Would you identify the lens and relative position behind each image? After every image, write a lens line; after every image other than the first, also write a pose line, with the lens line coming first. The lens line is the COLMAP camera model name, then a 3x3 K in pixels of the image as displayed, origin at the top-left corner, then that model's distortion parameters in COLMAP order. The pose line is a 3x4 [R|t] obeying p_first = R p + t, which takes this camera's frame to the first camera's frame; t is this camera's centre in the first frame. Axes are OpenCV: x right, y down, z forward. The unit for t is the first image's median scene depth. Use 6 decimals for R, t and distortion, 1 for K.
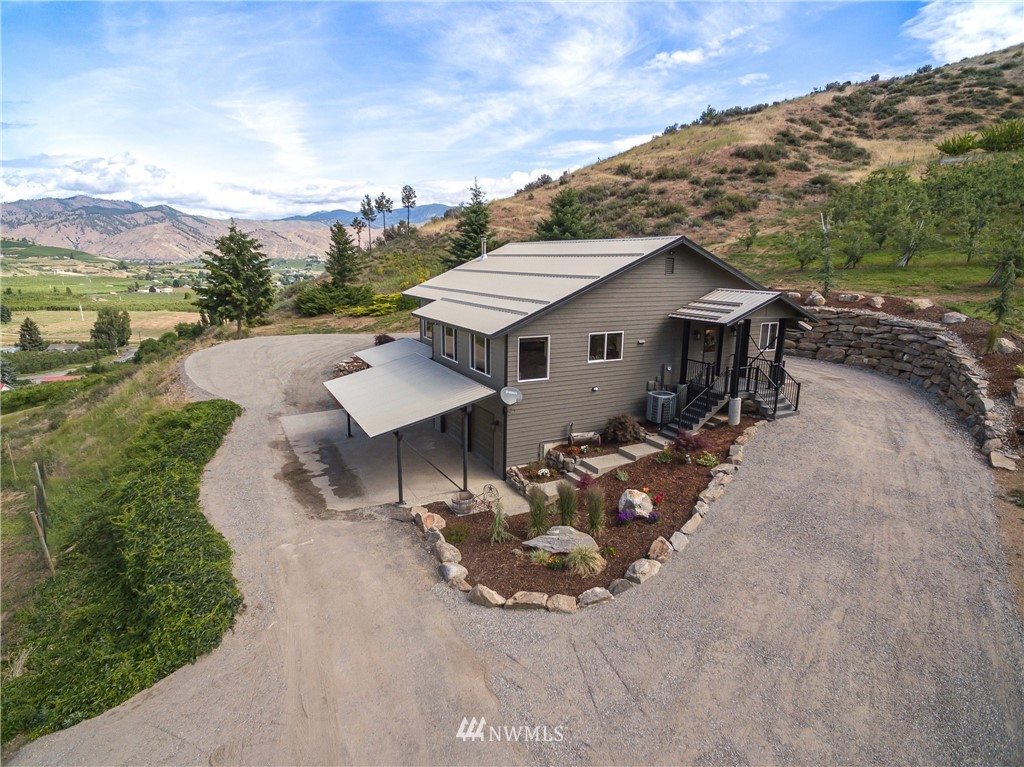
lens RADIAL K [[573.9, 0, 506.8], [0, 573.9, 388.7], [0, 0, 1]] dist [0.014102, 0.001252]
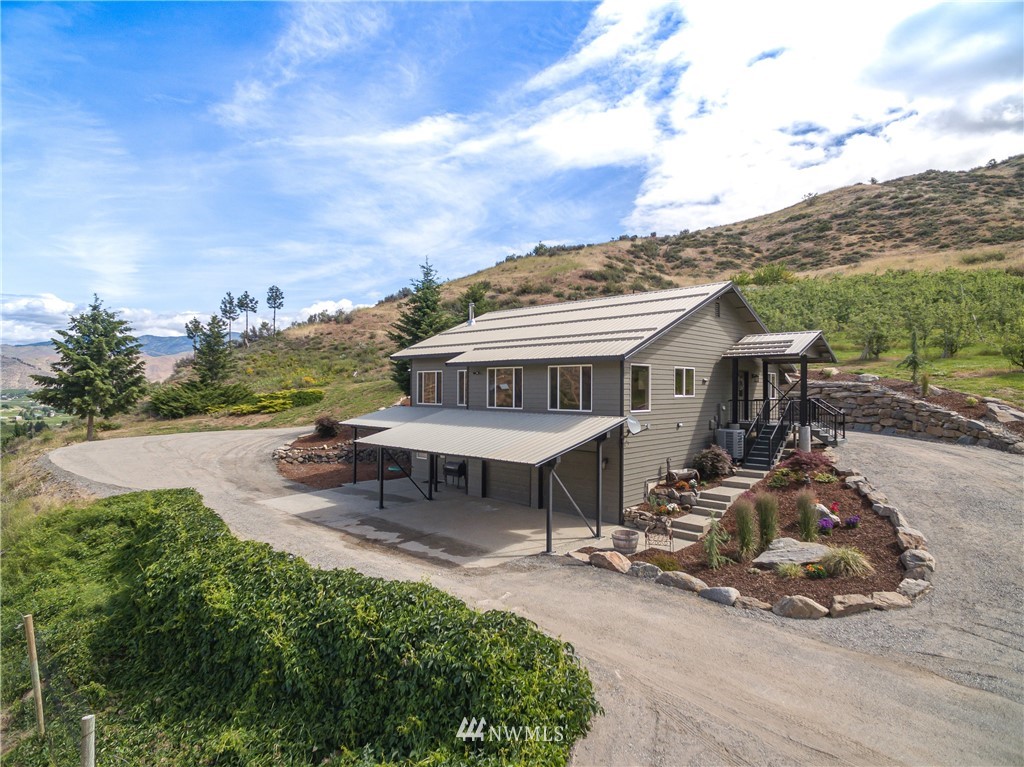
lens RADIAL K [[573.9, 0, 506.8], [0, 573.9, 388.7], [0, 0, 1]] dist [0.014102, 0.001252]
pose [[0.945022, -0.006735, 0.326936, -0.188789], [0.078258, 0.975393, -0.206115, 0.050760], [-0.317503, 0.220368, 0.922296, 0.078901]]
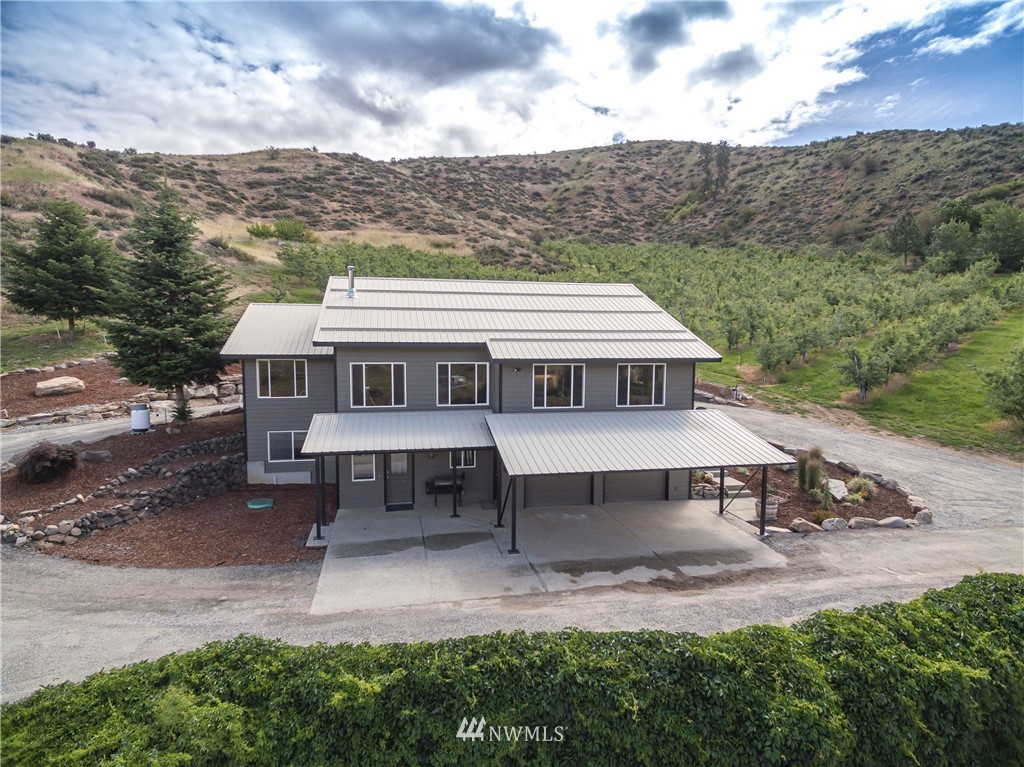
lens RADIAL K [[573.9, 0, 506.8], [0, 573.9, 388.7], [0, 0, 1]] dist [0.014102, 0.001252]
pose [[0.256603, -0.095683, 0.961769, -0.443954], [0.212280, 0.976369, 0.040498, -0.061540], [-0.942917, 0.193772, 0.270851, 0.407058]]
